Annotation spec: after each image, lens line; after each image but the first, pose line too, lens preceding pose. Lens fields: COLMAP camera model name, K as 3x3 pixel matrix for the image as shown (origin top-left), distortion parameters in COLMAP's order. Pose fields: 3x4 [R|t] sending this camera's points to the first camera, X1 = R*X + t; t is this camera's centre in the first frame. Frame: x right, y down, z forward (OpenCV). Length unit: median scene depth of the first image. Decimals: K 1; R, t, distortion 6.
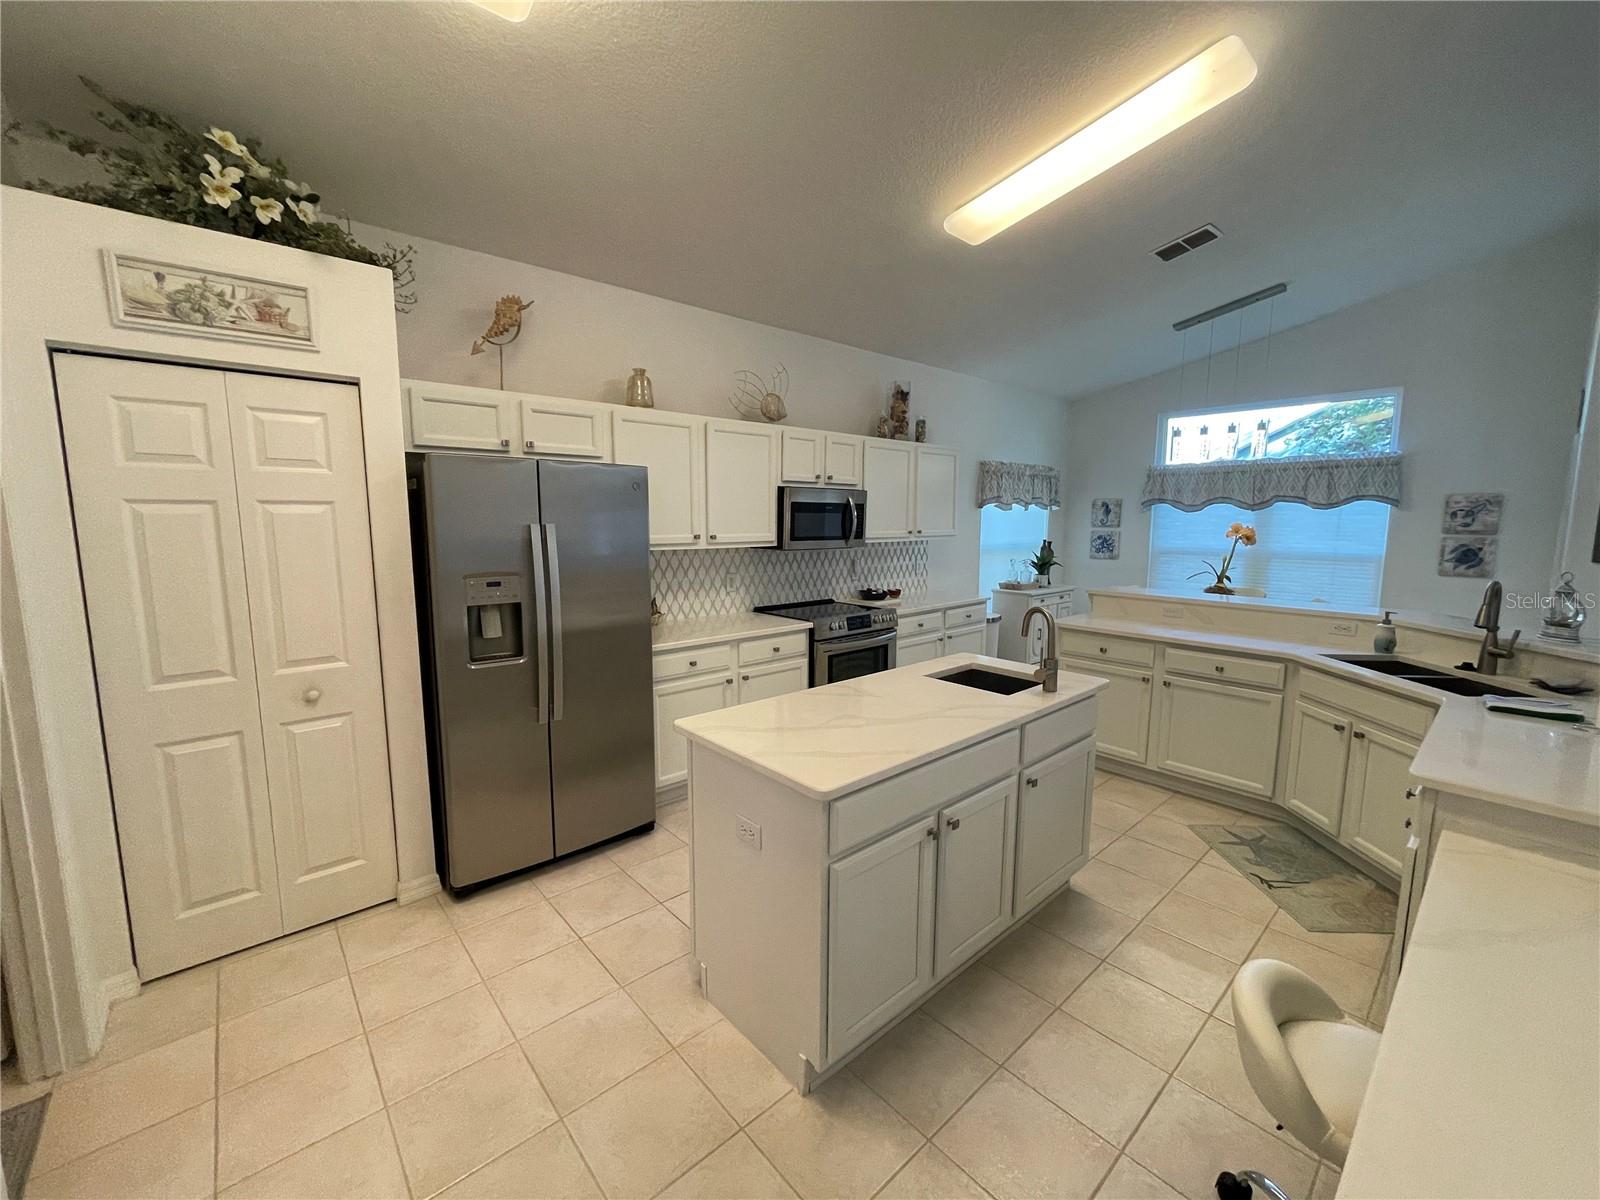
lens RADIAL K [[644.9, 0, 799.2], [0, 644.9, 597.3], [0, 0, 1]] dist [-0.006168, 0.000279]
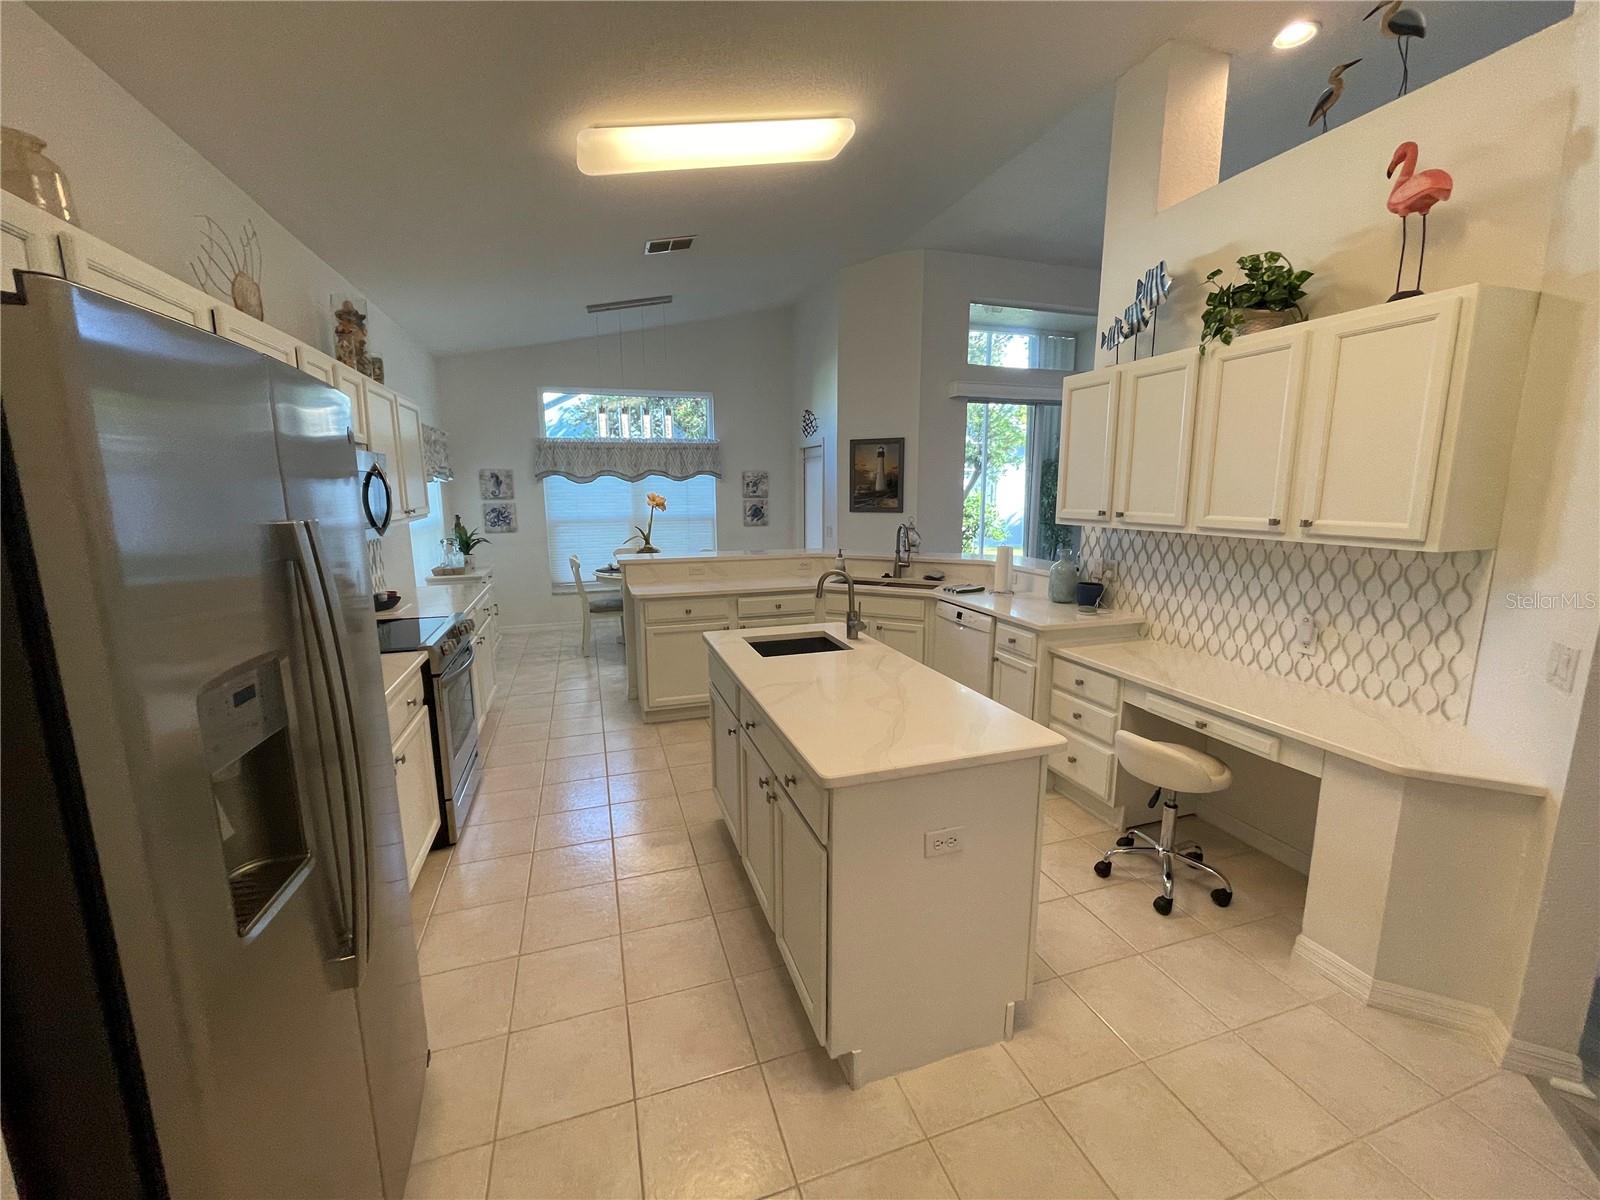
lens RADIAL K [[643.4, 0, 802.0], [0, 643.4, 597.5], [0, 0, 1]] dist [-0.002302, -0.000052]
pose [[0.391666, -0.161960, 0.905741, -0.314867], [0.119868, 0.984978, 0.124295, -0.038889], [-0.912266, 0.059887, 0.405197, 0.271368]]
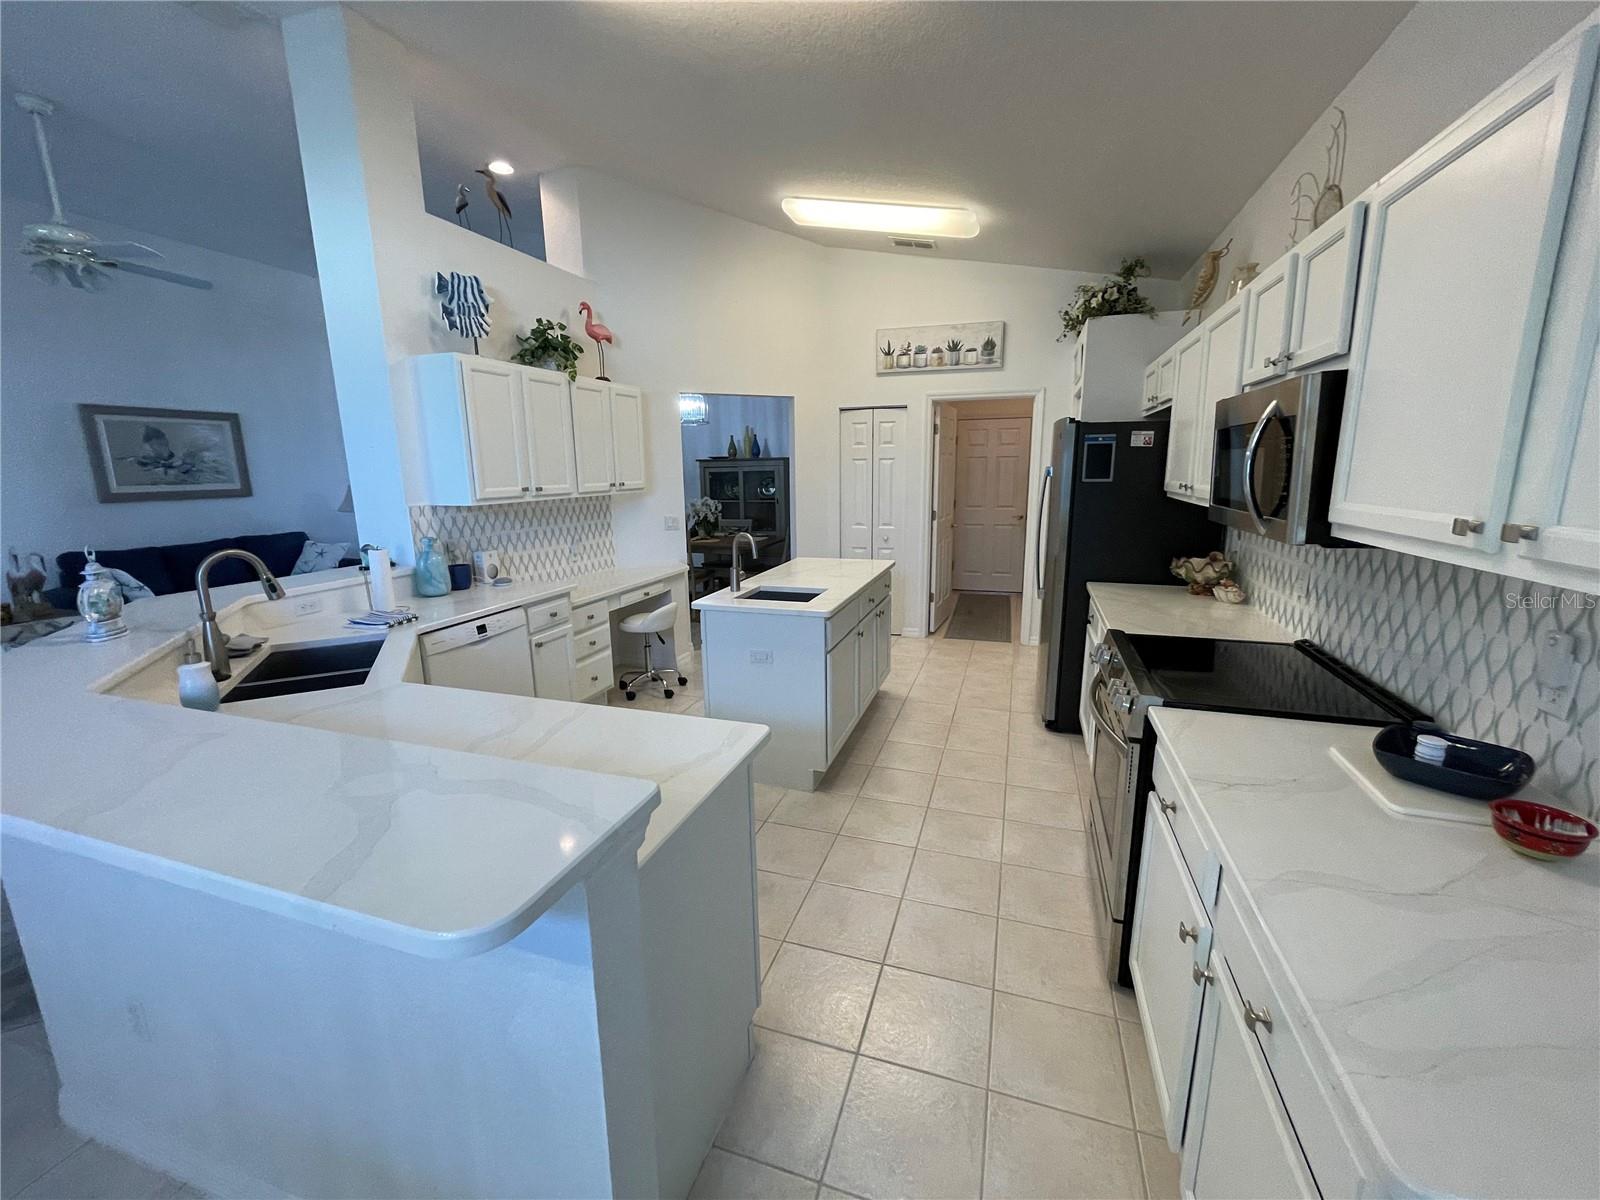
lens RADIAL K [[647.5, 0, 809.1], [0, 647.5, 595.9], [0, 0, 1]] dist [-0.007167, 0.000248]
pose [[-0.862989, 0.107818, -0.493583, 0.423316], [-0.051605, 0.953042, 0.298410, -0.121639], [0.502580, 0.282997, -0.816901, 1.000134]]
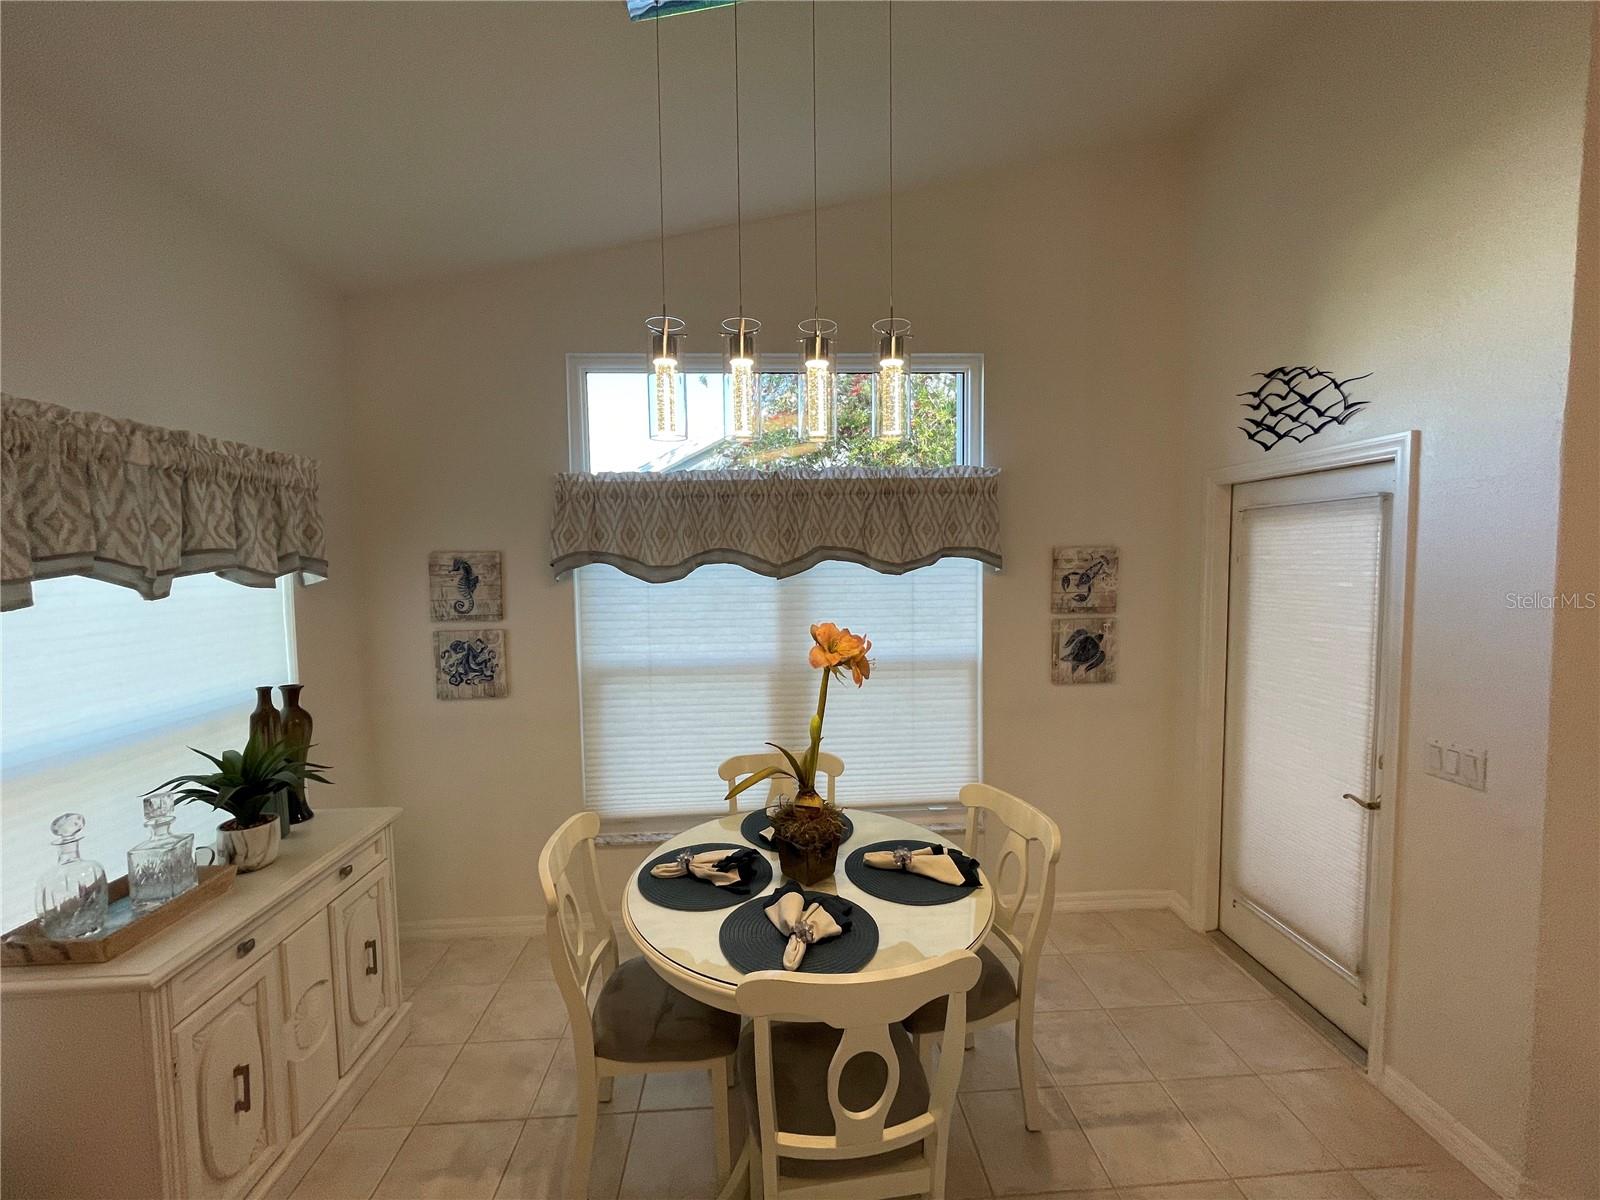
lens RADIAL K [[643.4, 0, 802.0], [0, 643.4, 597.5], [0, 0, 1]] dist [-0.002302, -0.000052]
pose [[0.619381, -0.059552, 0.782828, 0.381999], [0.110802, 0.993769, -0.012069, -0.125302], [-0.777232, 0.094214, 0.622121, 0.770326]]
